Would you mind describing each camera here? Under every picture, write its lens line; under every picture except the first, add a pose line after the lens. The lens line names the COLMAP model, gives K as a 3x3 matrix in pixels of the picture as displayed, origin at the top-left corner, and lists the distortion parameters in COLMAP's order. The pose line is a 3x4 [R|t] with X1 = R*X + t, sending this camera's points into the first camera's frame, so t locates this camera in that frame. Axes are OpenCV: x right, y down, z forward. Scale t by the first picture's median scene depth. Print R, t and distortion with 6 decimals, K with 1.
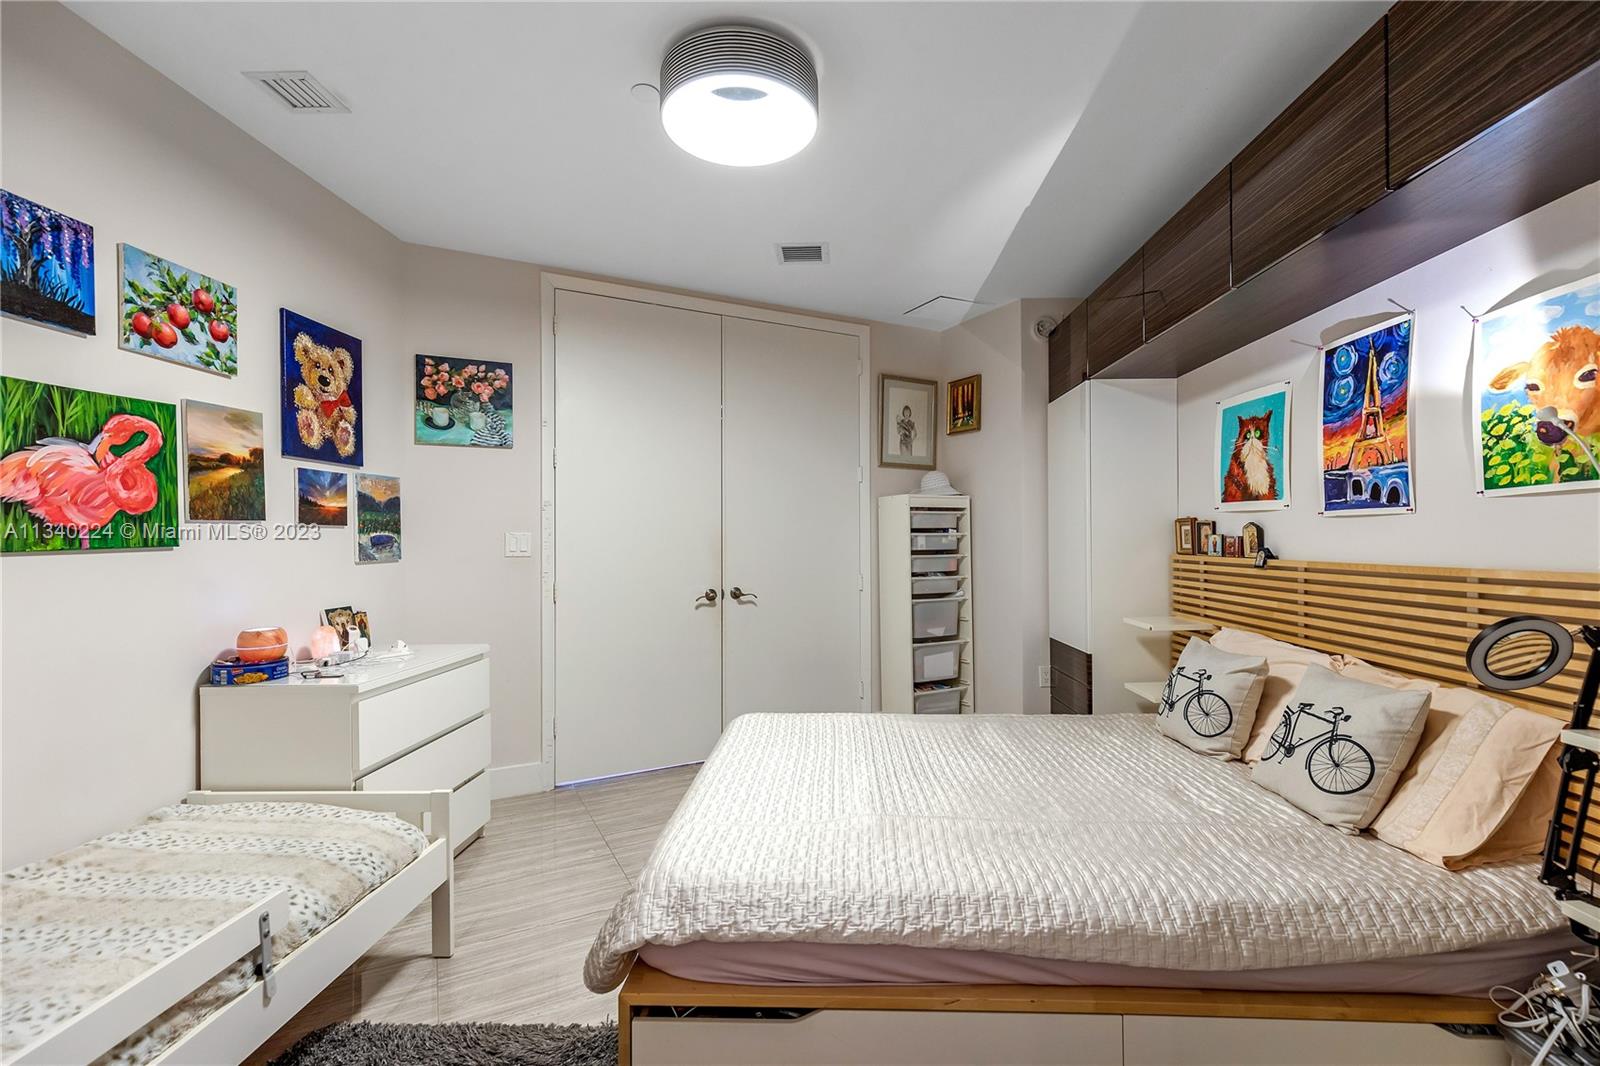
lens RADIAL K [[717.1, 0, 801.8], [0, 717.1, 541.6], [0, 0, 1]] dist [-0.000302, 0.000035]
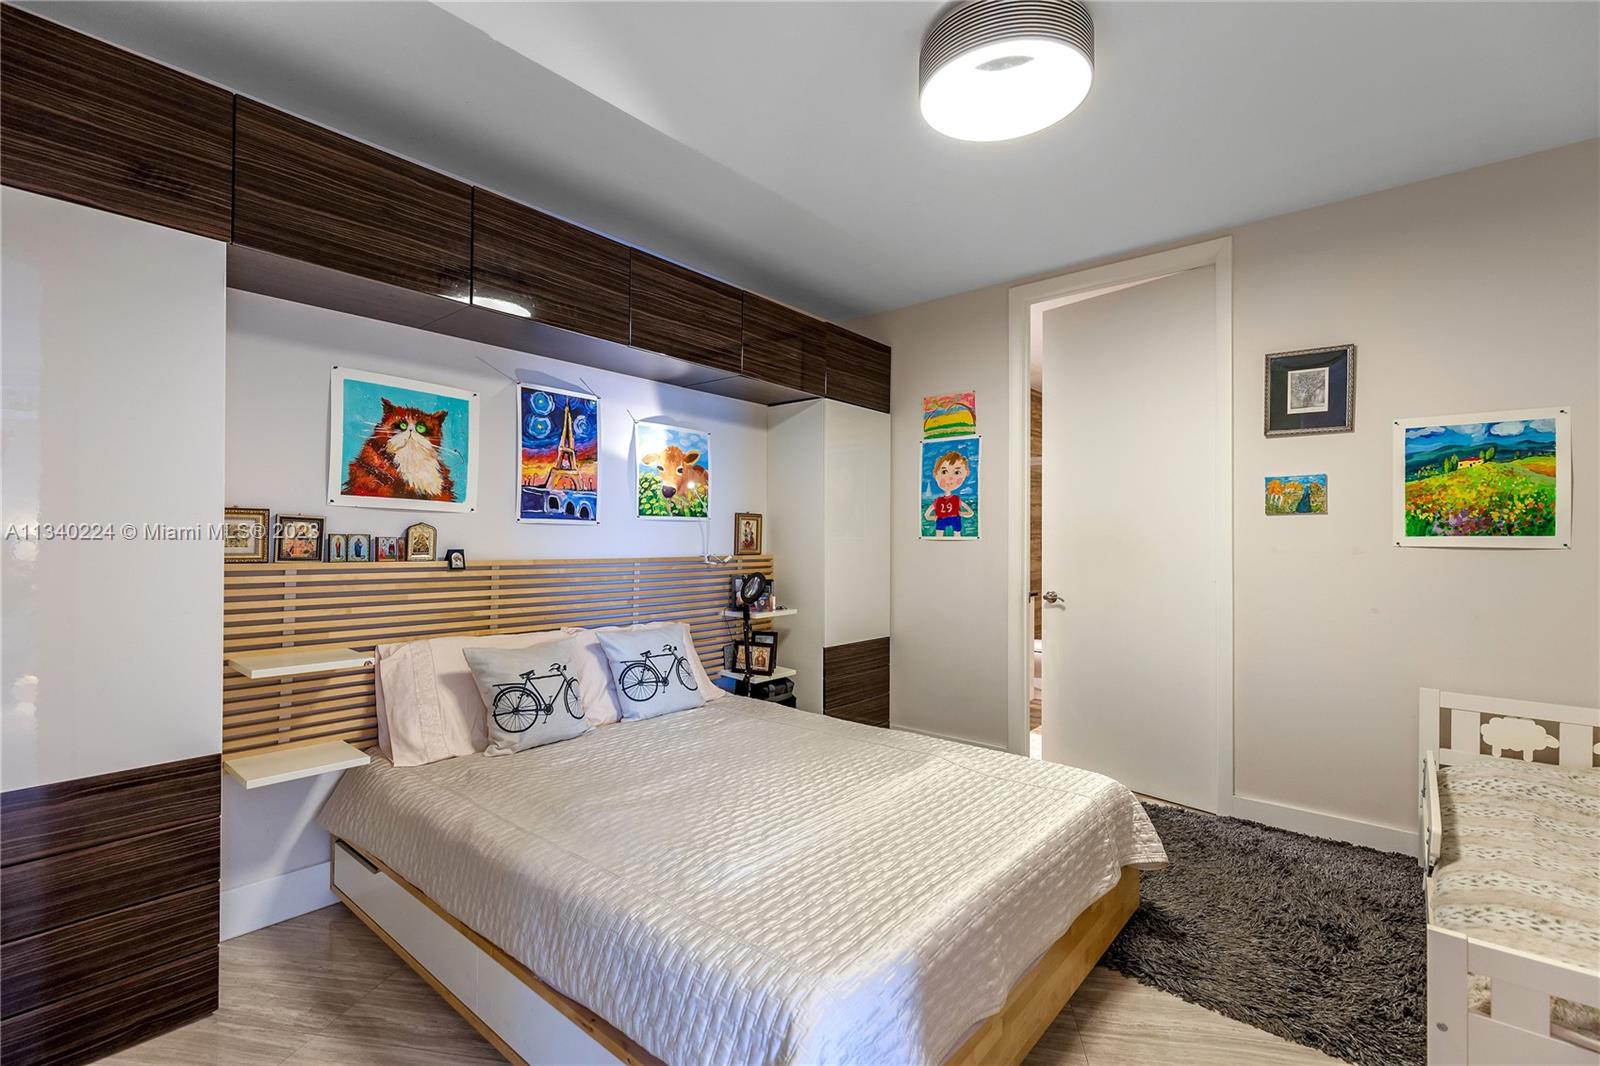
lens RADIAL K [[717.1, 0, 798.9], [0, 717.1, 530.7], [0, 0, 1]] dist [-0.000302, 0.000035]
pose [[-0.790172, -0.010665, 0.612793, -0.430014], [-0.016522, 0.999856, -0.003902, -0.026426], [-0.612663, -0.013208, -0.790234, 1.831814]]
